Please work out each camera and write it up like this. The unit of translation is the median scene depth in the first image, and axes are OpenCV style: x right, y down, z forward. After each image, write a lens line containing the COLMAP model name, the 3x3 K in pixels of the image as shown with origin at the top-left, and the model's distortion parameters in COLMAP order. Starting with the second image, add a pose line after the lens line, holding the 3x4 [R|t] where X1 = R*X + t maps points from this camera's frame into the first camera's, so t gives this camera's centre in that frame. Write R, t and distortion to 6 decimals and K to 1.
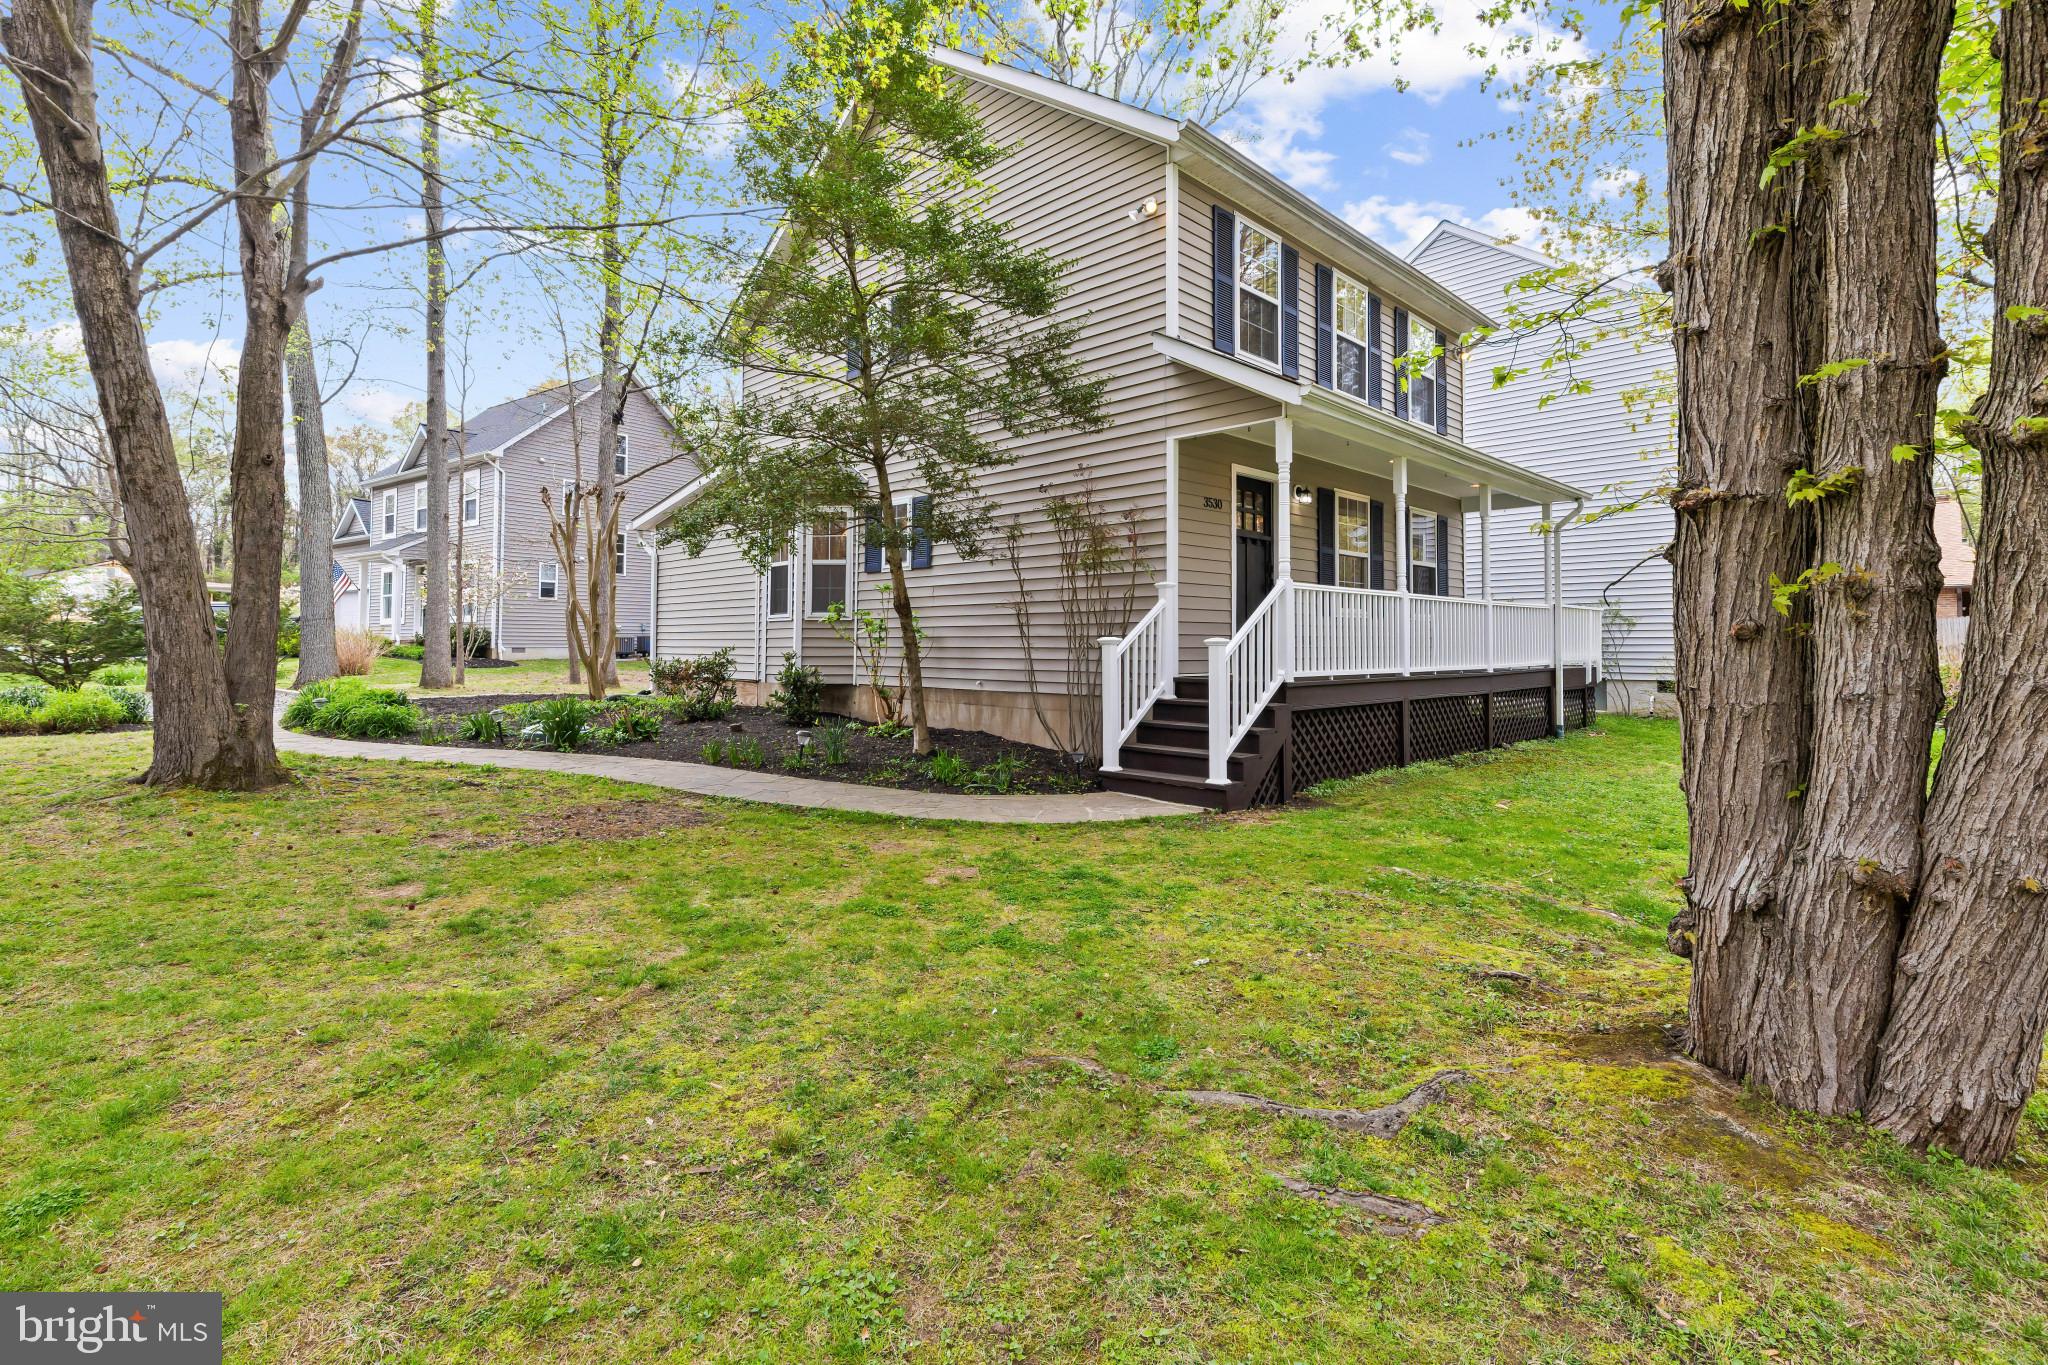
lens RADIAL K [[955.2, 0, 1019.2], [0, 955.2, 612.0], [0, 0, 1]] dist [0.008294, -0.000945]
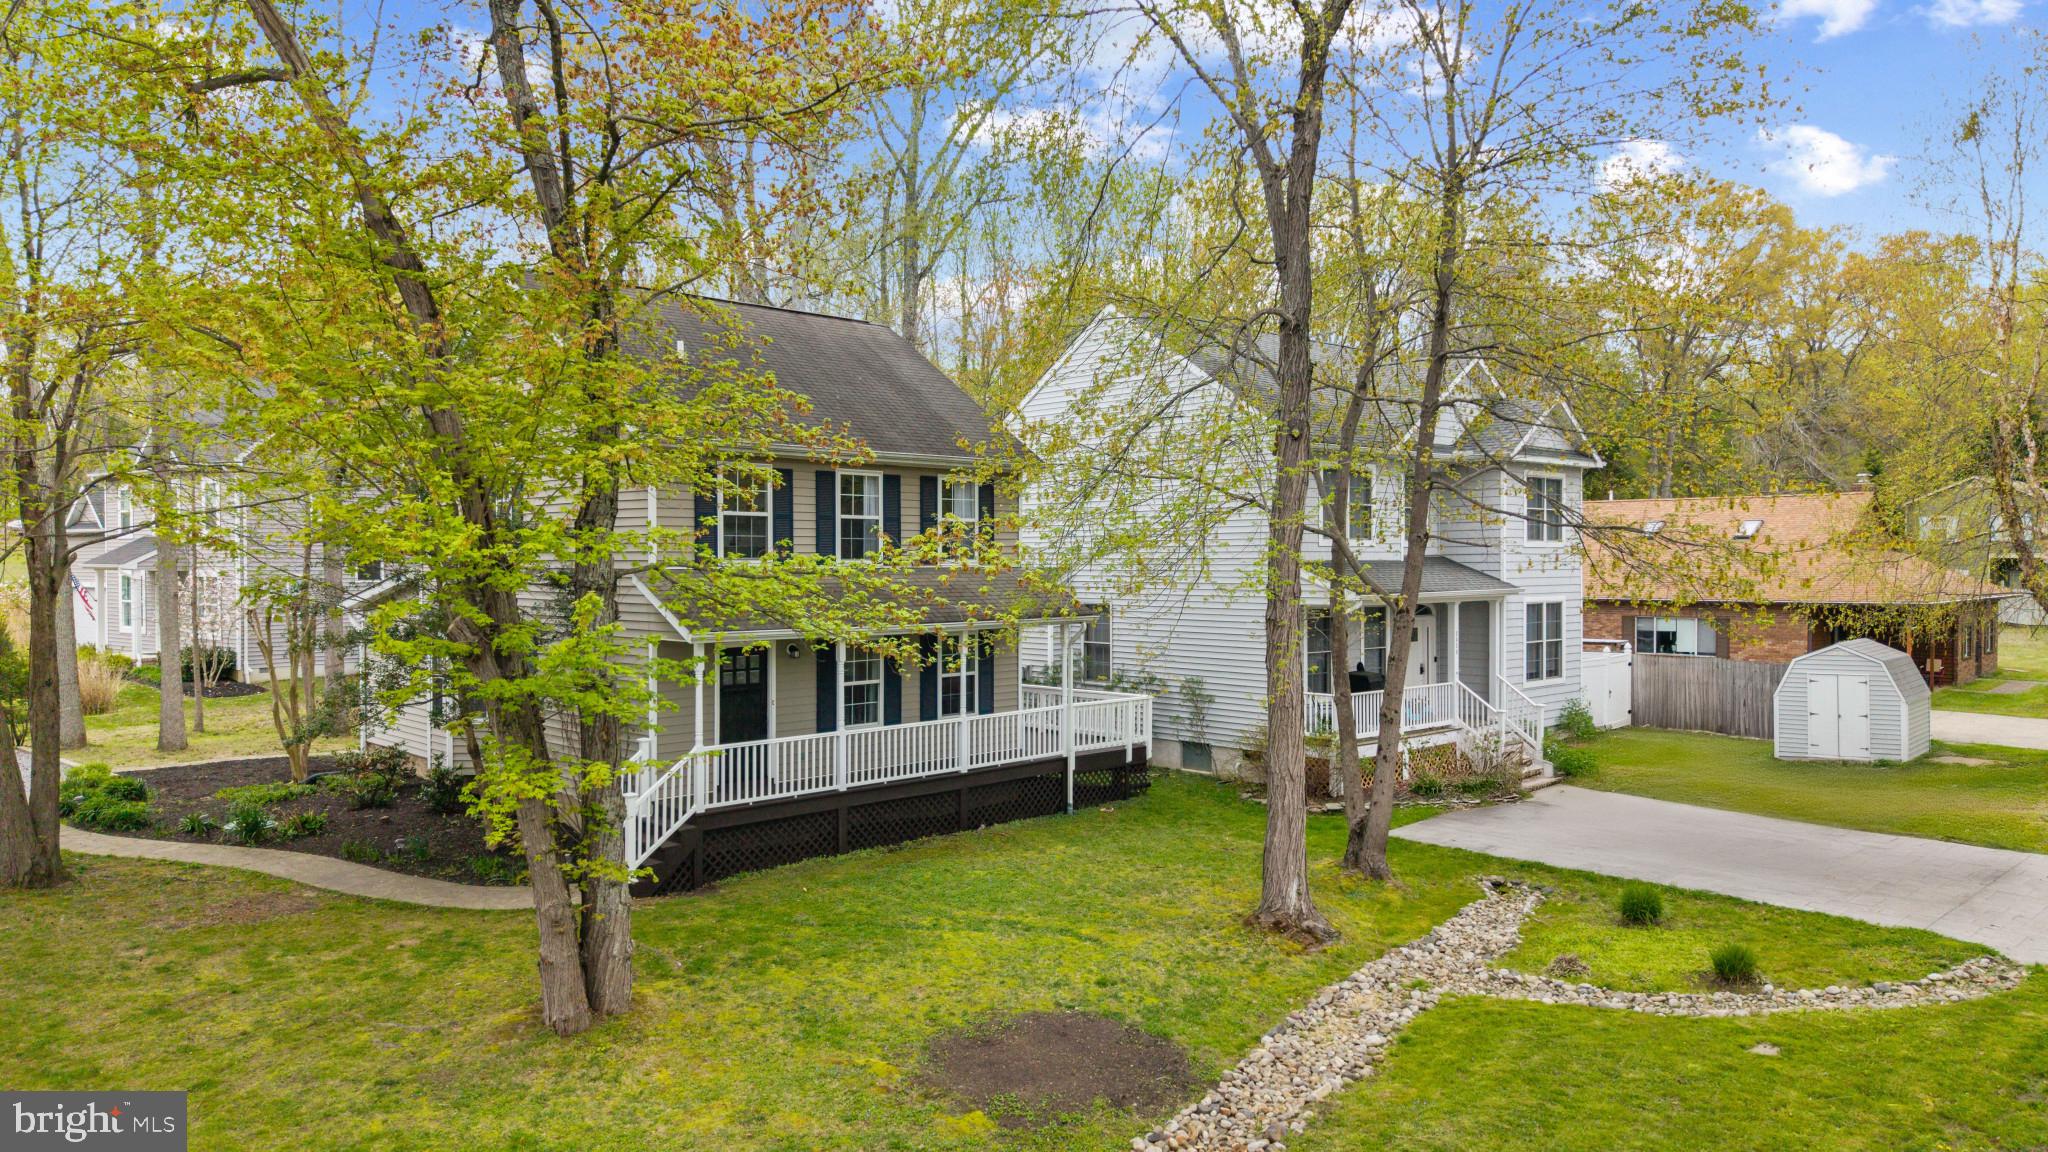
lens RADIAL K [[1413.4, 0, 1014.9], [0, 1413.4, 575.3], [0, 0, 1]] dist [0.027590, -0.015664]
pose [[0.999637, -0.003388, -0.026737, 0.851243], [0.004855, 0.998474, 0.055012, -0.432903], [0.026509, -0.055122, 0.998128, -1.261154]]
